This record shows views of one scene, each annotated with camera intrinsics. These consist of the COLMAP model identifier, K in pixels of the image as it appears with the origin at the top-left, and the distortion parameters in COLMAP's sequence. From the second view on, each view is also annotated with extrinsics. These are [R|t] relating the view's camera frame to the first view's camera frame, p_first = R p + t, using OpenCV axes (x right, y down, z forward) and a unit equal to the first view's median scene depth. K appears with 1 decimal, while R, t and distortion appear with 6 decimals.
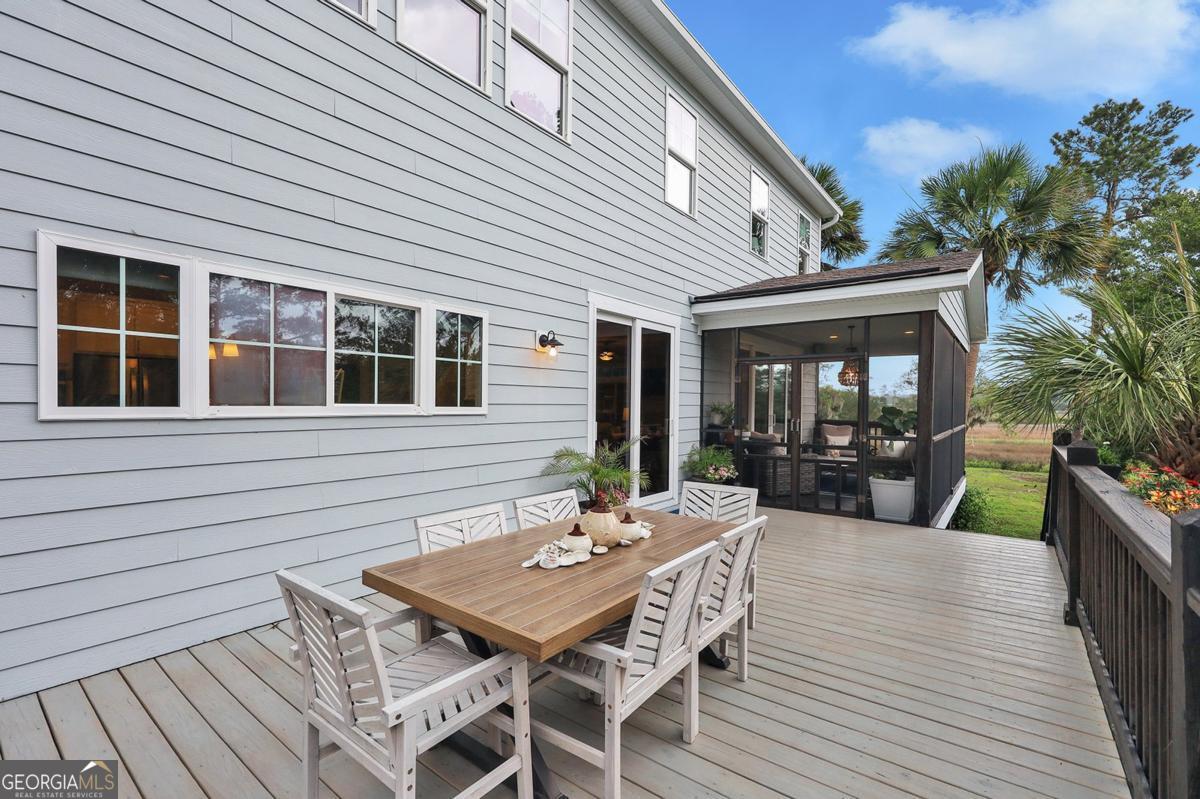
lens RADIAL K [[529.4, 0, 600.0], [0, 529.4, 399.5], [0, 0, 1]] dist [-0.002097, -0.000390]
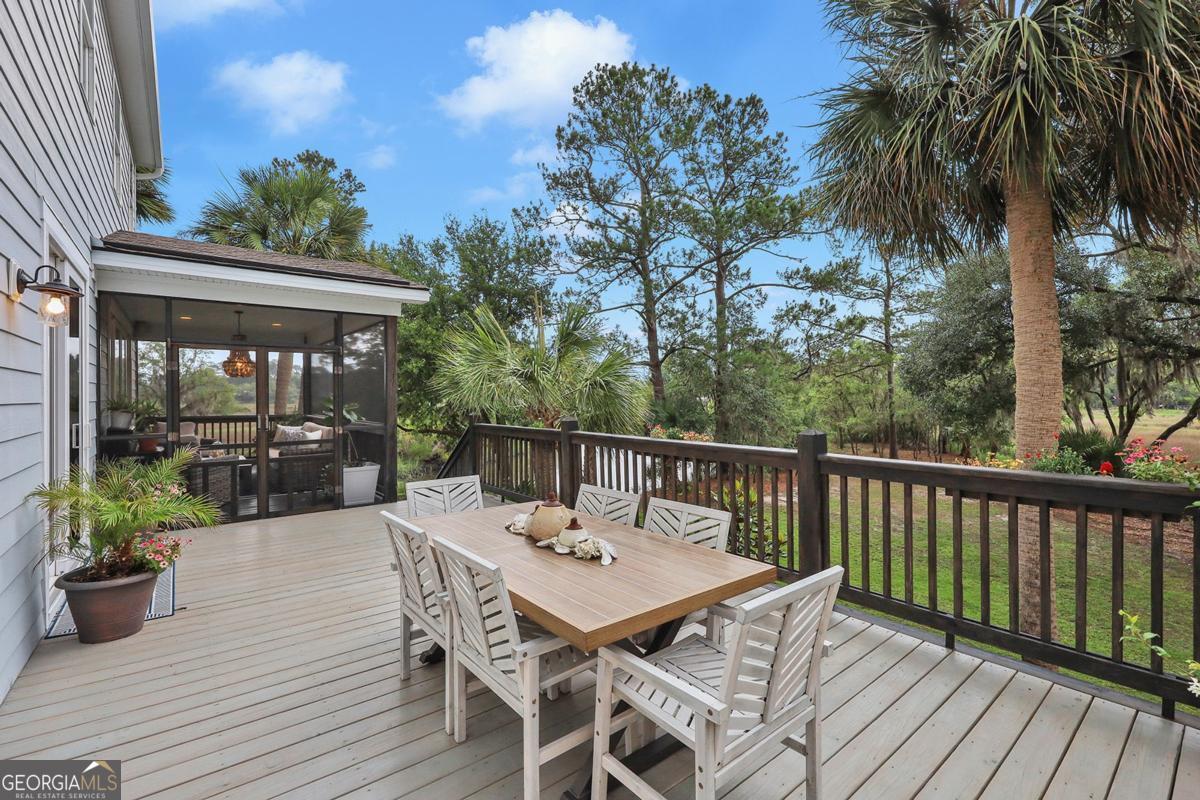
lens RADIAL K [[529.4, 0, 600.0], [0, 529.4, 400.0], [0, 0, 1]] dist [-0.002097, -0.000390]
pose [[0.241871, -0.012072, 0.970233, -0.307786], [-0.001497, 0.999917, 0.012815, 0.000360], [-0.970307, -0.004552, 0.241833, 0.209862]]
